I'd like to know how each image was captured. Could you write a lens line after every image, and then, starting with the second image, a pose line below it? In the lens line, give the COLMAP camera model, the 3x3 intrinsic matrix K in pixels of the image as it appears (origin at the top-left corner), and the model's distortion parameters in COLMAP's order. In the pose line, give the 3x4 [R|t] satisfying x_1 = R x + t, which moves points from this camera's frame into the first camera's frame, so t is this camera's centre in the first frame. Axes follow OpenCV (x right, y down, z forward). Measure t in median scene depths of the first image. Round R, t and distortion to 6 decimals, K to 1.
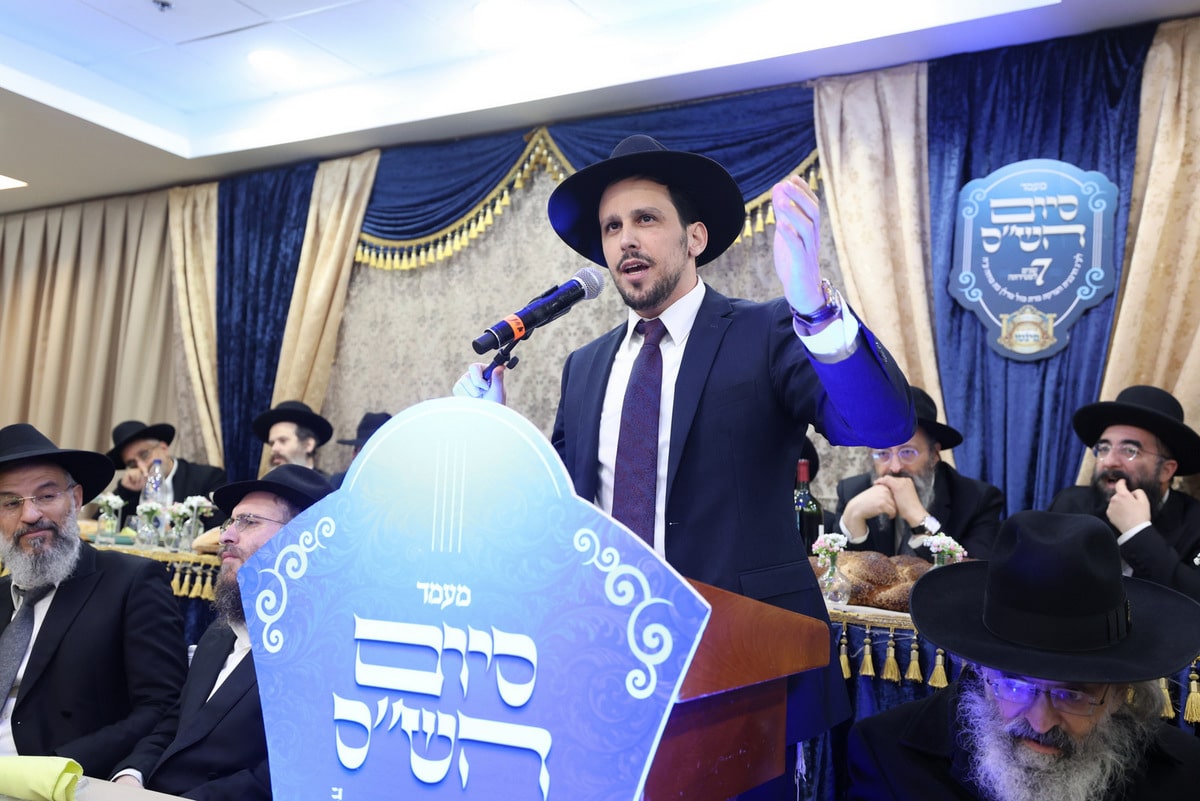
lens RADIAL K [[1180.2, 0, 564.7], [0, 1180.2, 392.3], [0, 0, 1]] dist [0.067292, 0.000000]
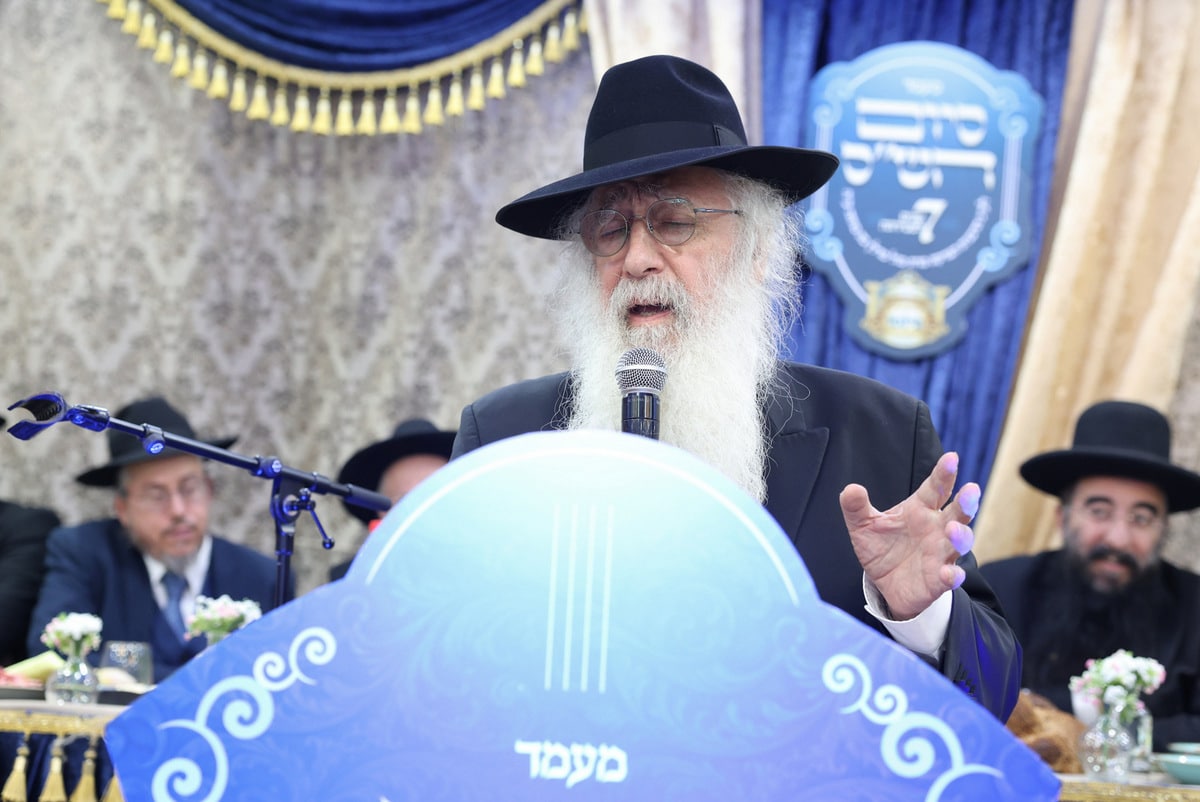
lens RADIAL K [[2142.7, 0, 636.4], [0, 2142.7, 354.5], [0, 0, 1]] dist [0.156177, 0.000000]
pose [[0.922103, 0.054244, 0.383124, -0.177092], [-0.054237, 0.998469, -0.010830, -0.008384], [-0.383125, -0.010793, 0.923634, -0.004078]]
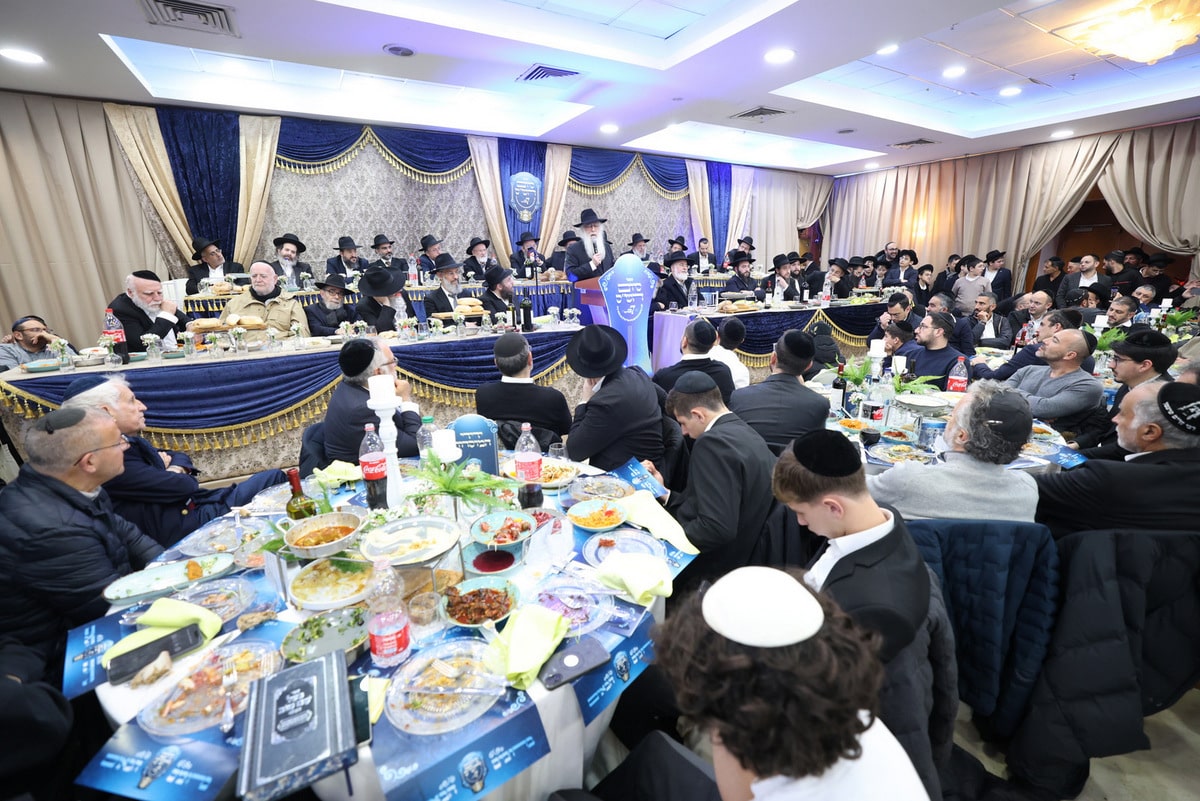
lens RADIAL K [[513.7, 0, 605.7], [0, 513.7, 396.8], [0, 0, 1]] dist [-0.029872, 0.010436]
pose [[0.480658, -0.281589, 0.830467, -1.141391], [-0.058836, 0.934550, 0.350934, -0.101165], [-0.874932, -0.217541, 0.432631, -0.177182]]
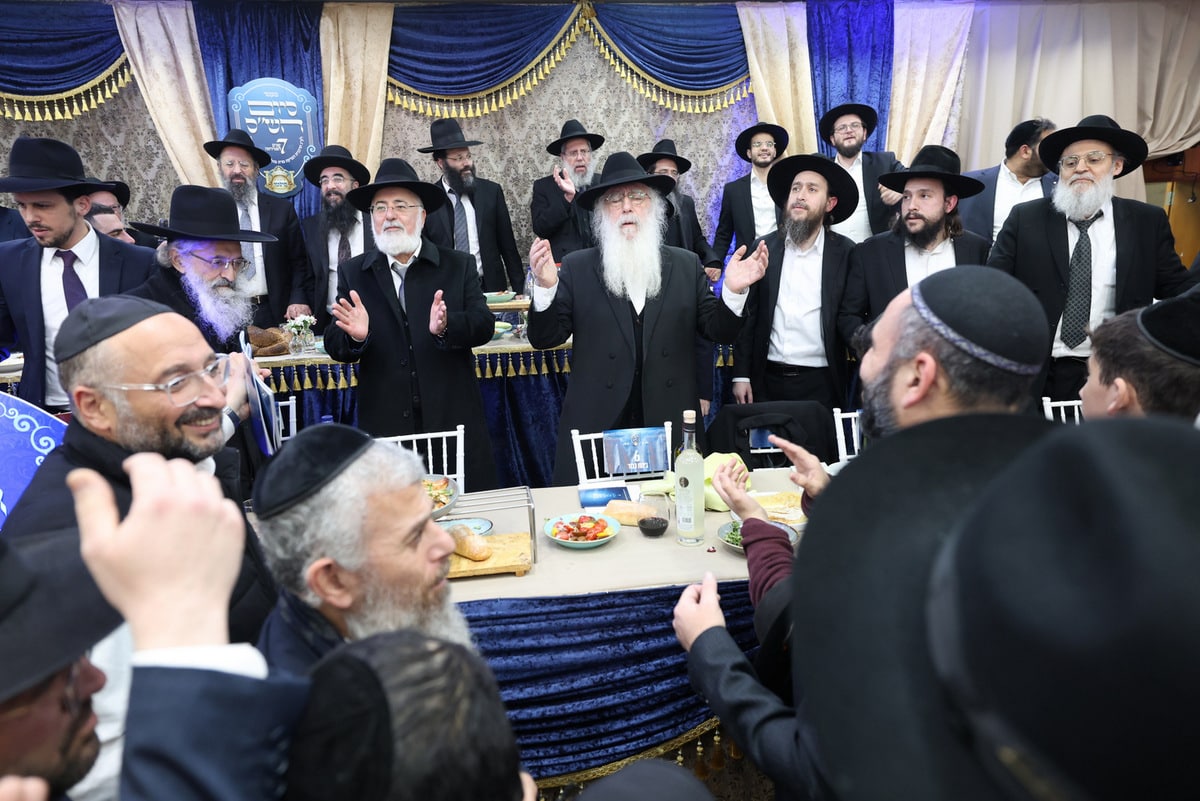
lens RADIAL K [[762.9, 0, 604.8], [0, 762.9, 398.8], [0, 0, 1]] dist [0.000283, 0.028015]
pose [[0.783368, -0.216678, 0.582568, 0.024013], [0.013882, 0.943135, 0.332120, -0.114249], [-0.621403, -0.252085, 0.741830, -0.247377]]
